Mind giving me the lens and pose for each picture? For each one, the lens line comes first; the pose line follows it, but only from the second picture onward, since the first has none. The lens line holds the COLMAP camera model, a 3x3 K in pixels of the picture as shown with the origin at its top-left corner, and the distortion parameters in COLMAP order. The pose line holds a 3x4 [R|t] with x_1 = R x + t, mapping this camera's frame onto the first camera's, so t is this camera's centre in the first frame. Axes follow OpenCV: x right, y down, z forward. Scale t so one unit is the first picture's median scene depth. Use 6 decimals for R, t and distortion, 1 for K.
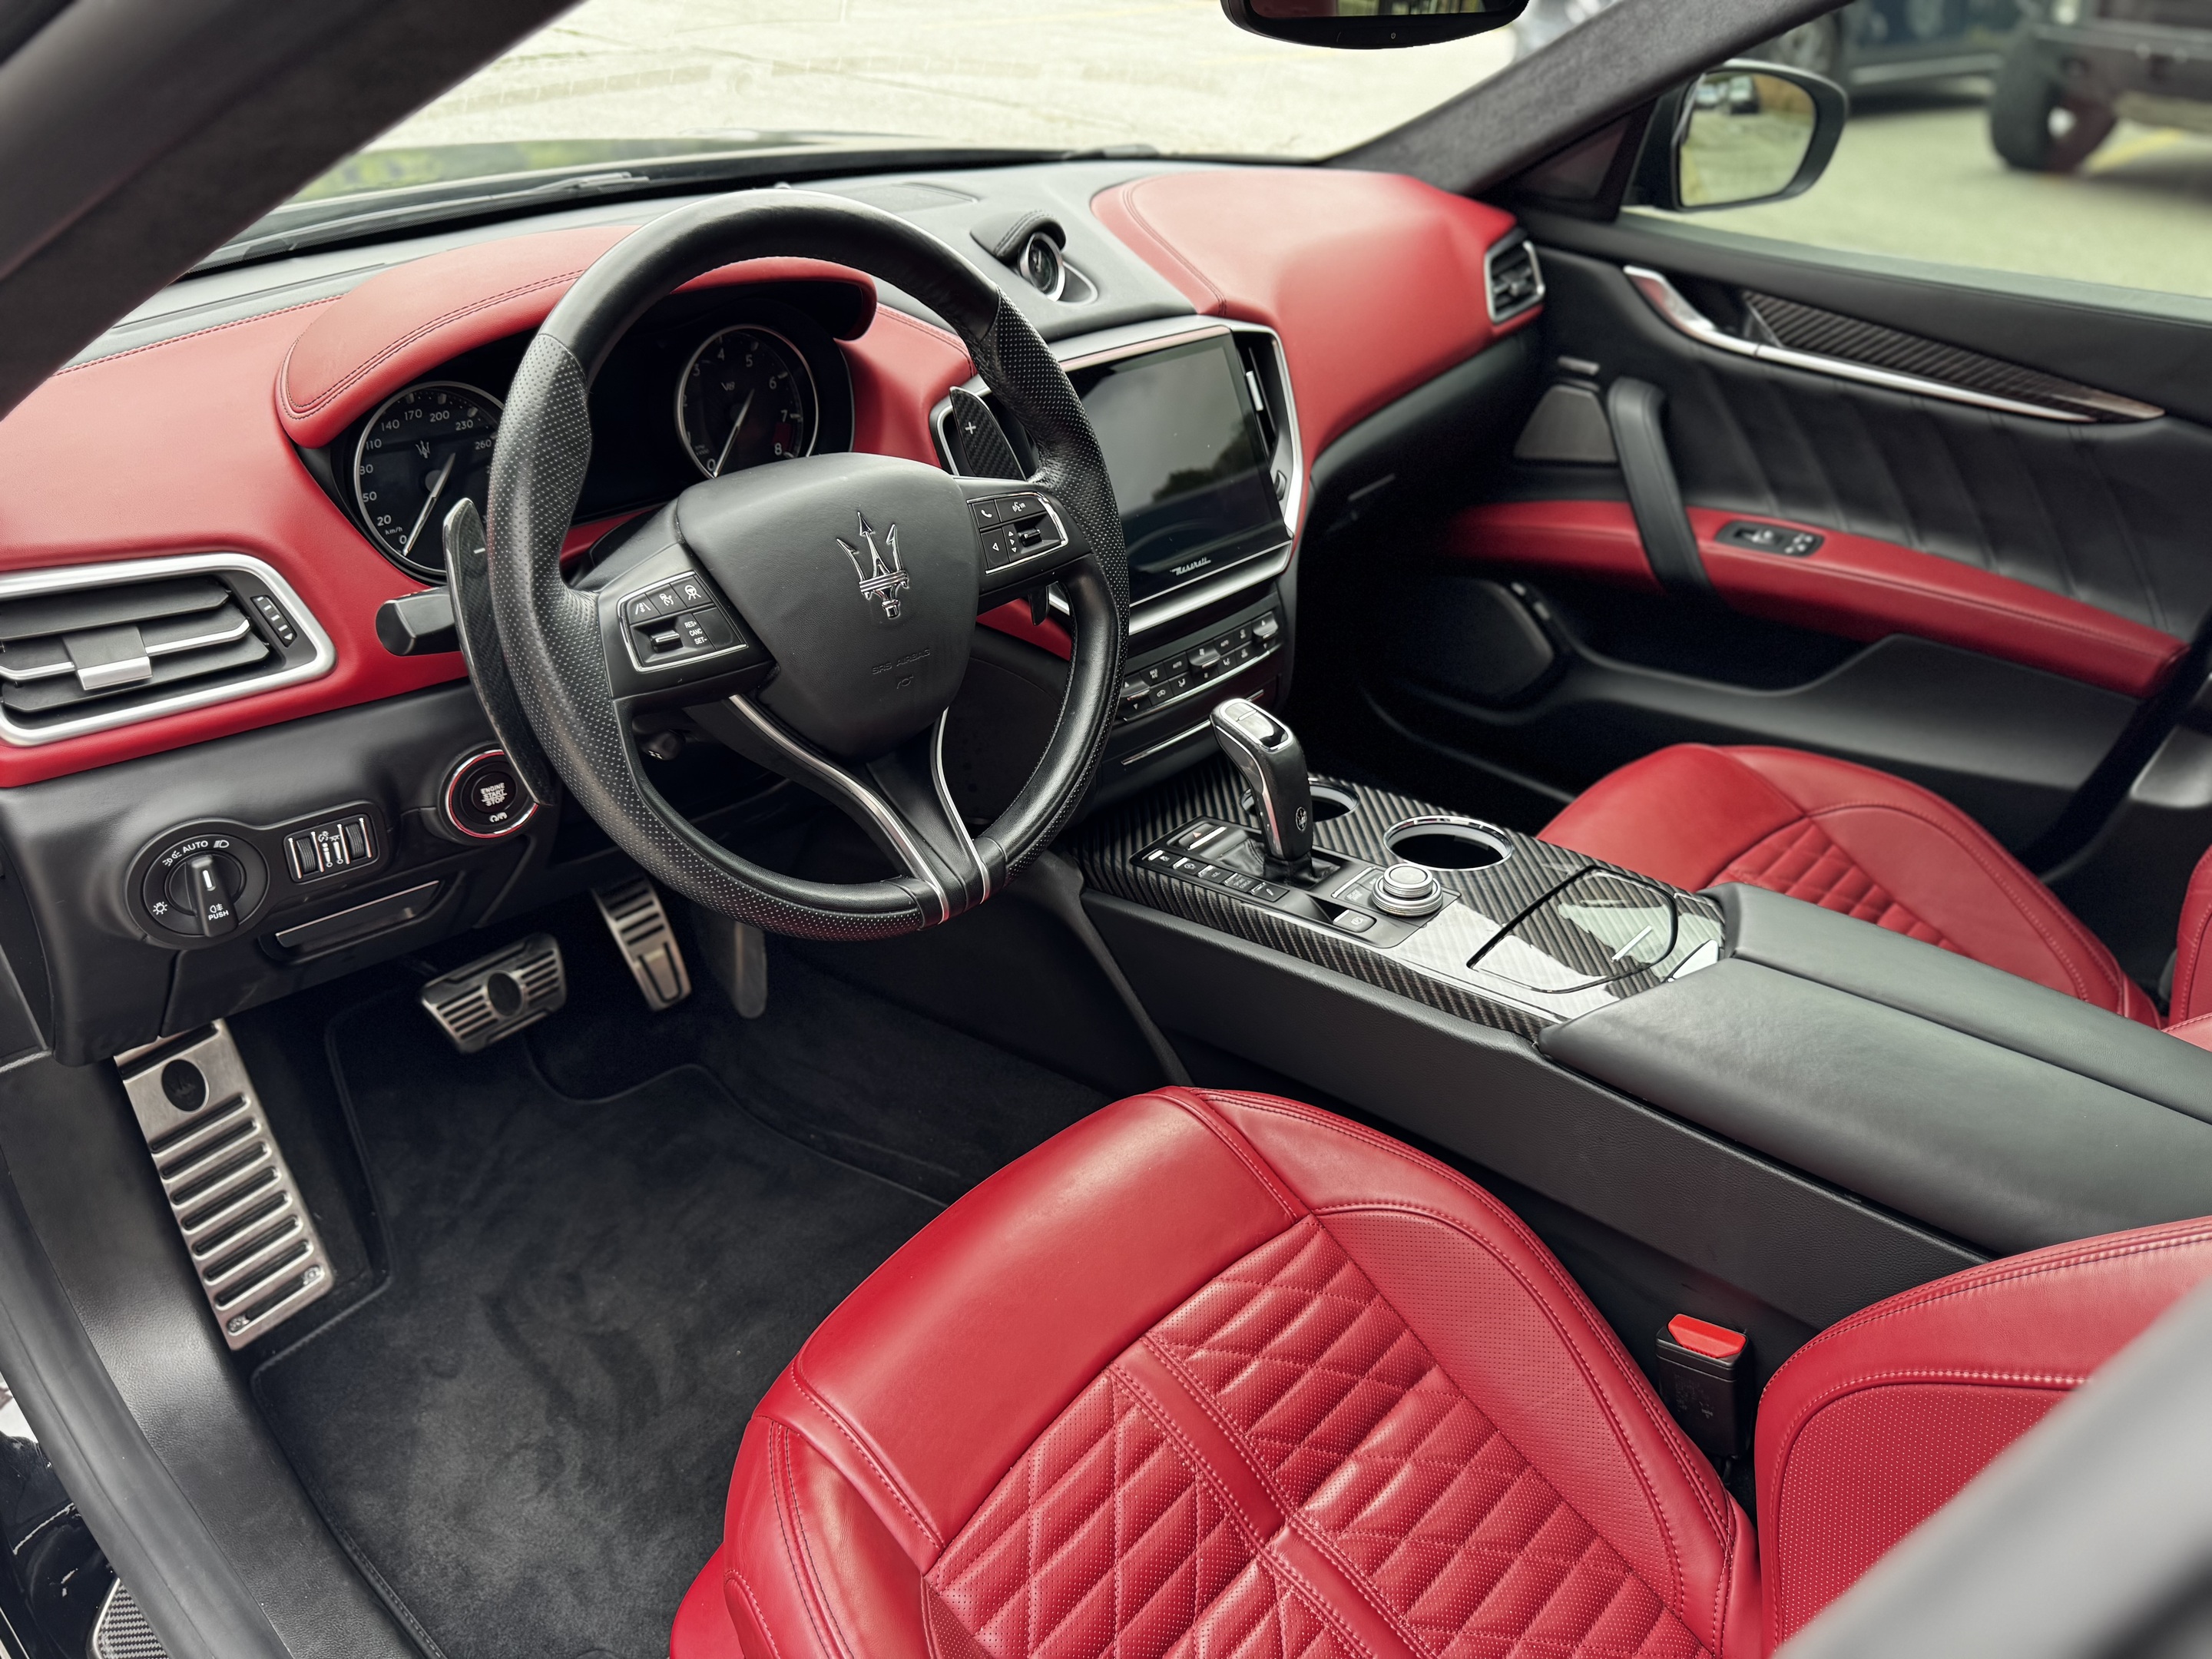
lens RADIAL K [[1563.9, 0, 1106.0], [0, 1563.9, 829.5], [0, 0, 1]] dist [0.008401, 0.002424]
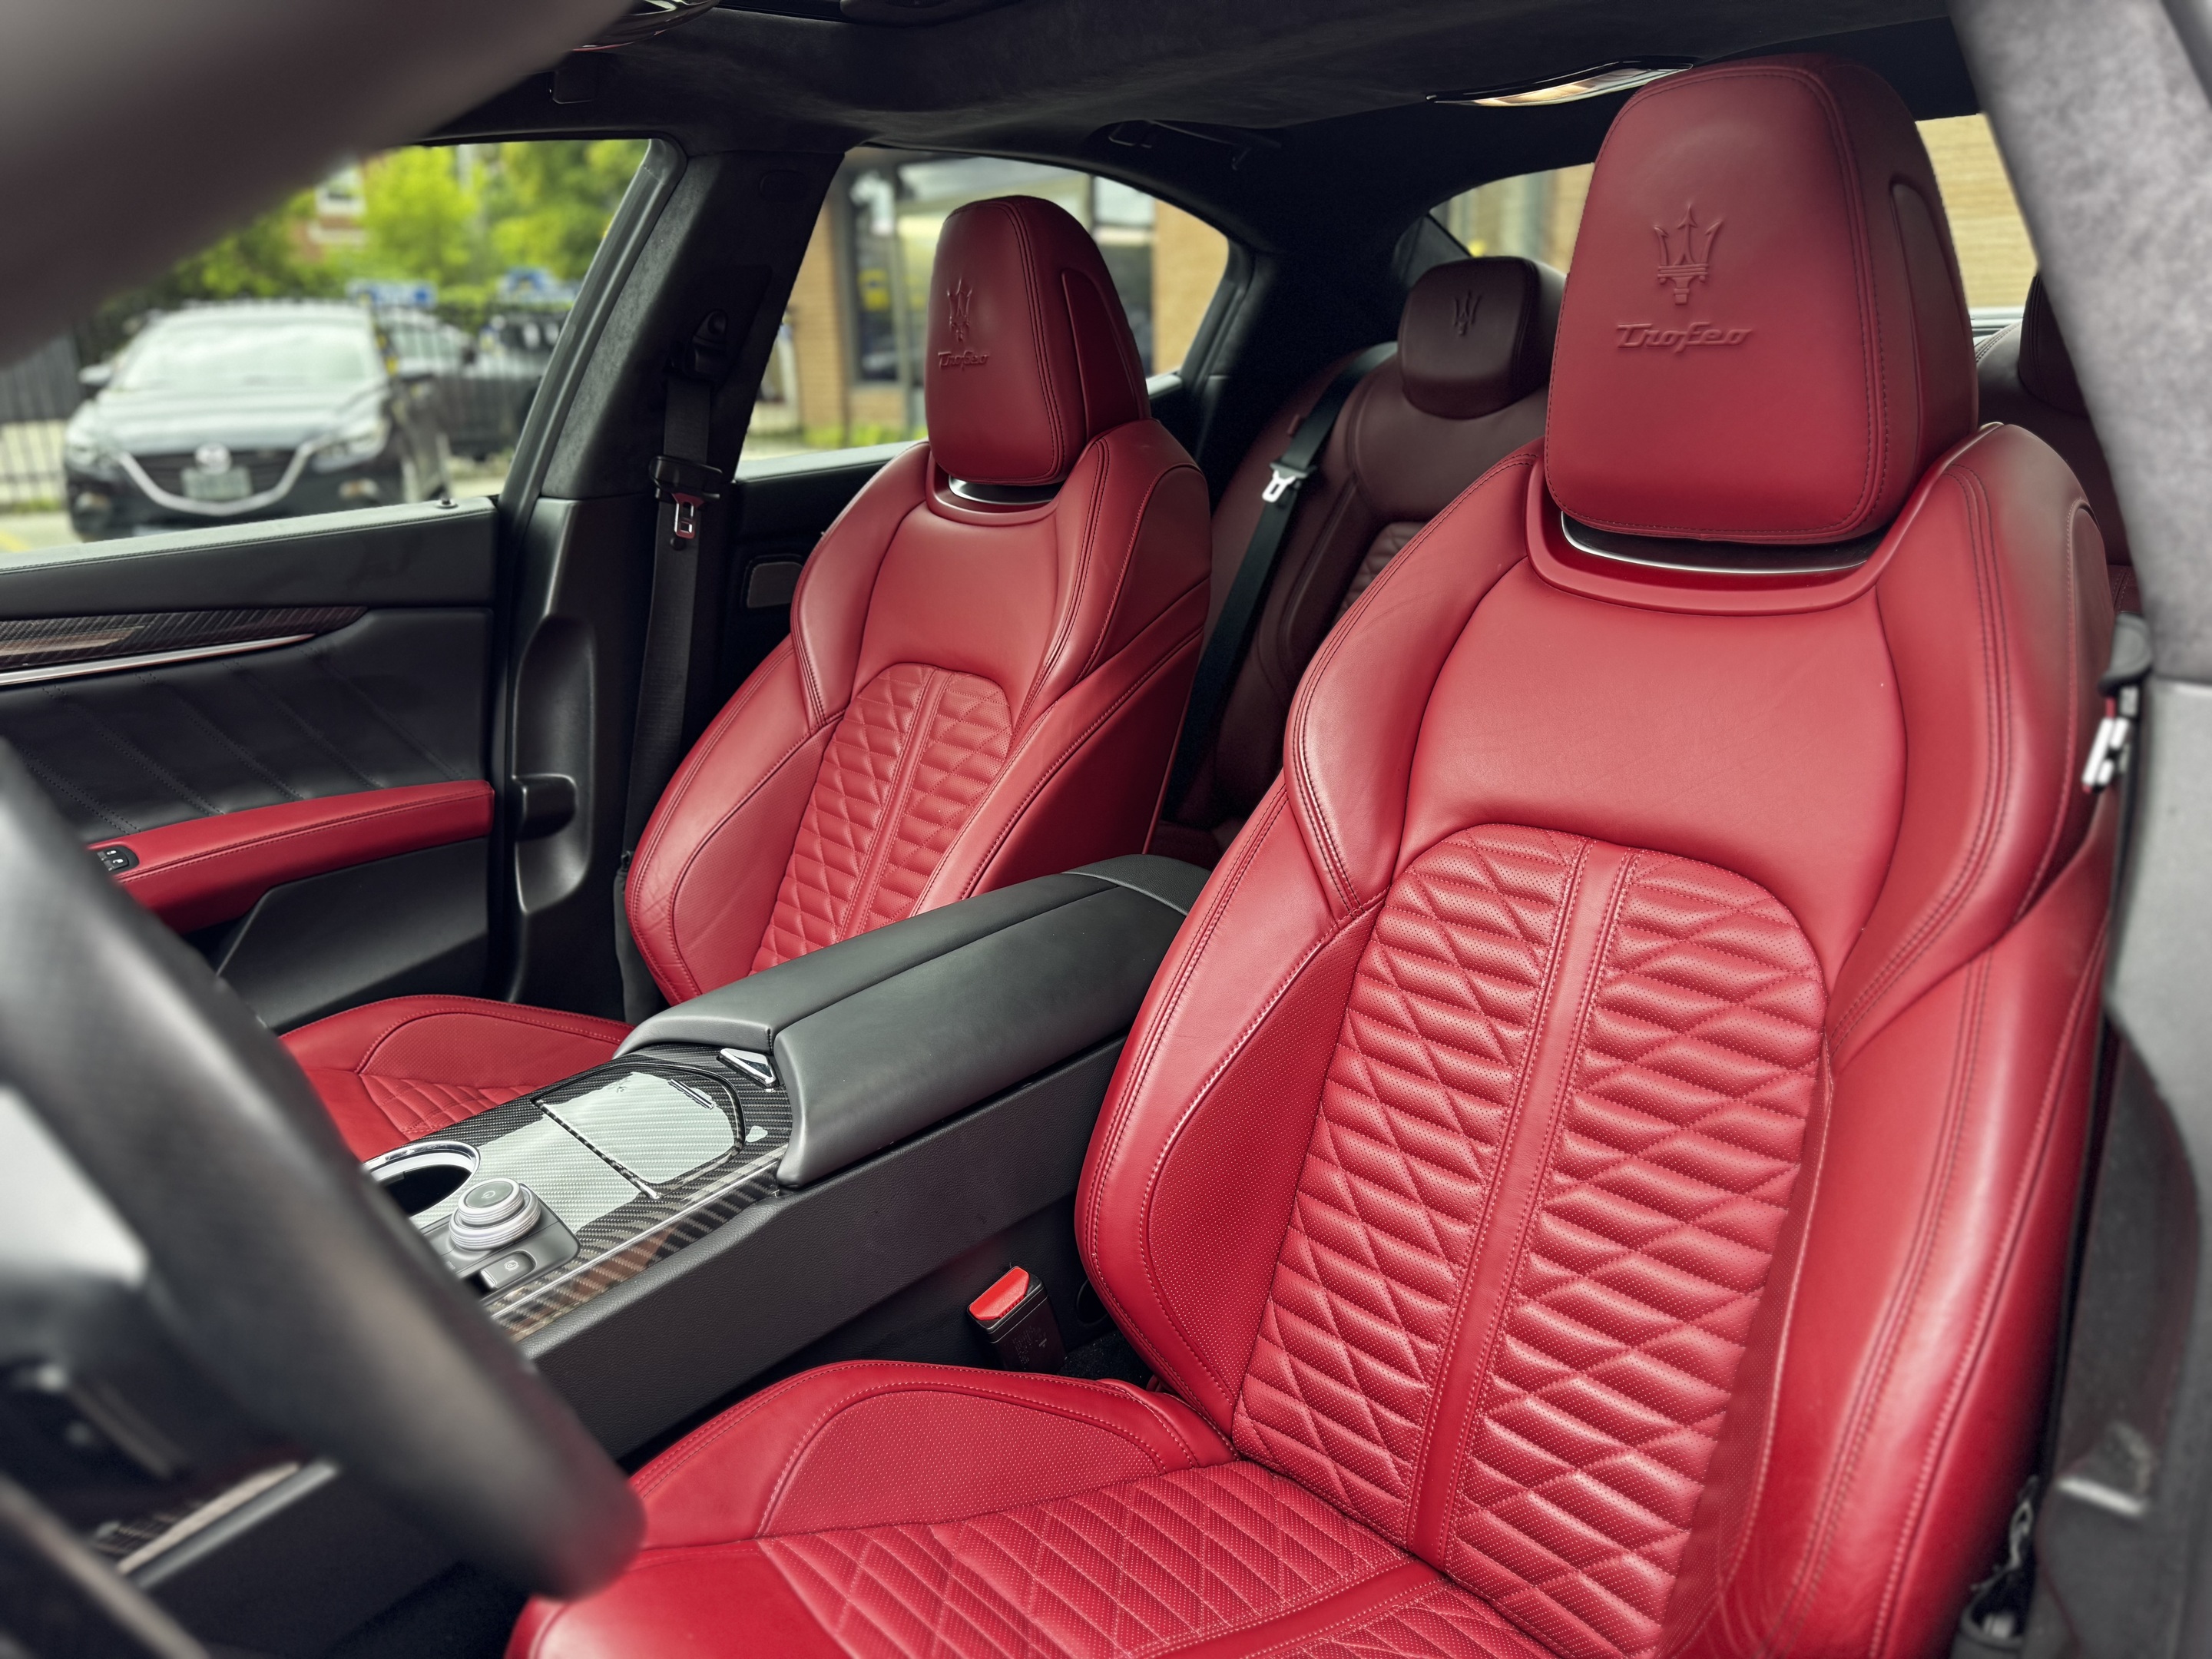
lens RADIAL K [[1563.9, 0, 1106.0], [0, 1563.9, 829.5], [0, 0, 1]] dist [0.008401, 0.002424]
pose [[0.128573, -0.357427, 0.925049, -0.483574], [0.555588, 0.798622, 0.231356, -0.144870], [-0.821457, 0.484200, 0.301263, 0.422743]]
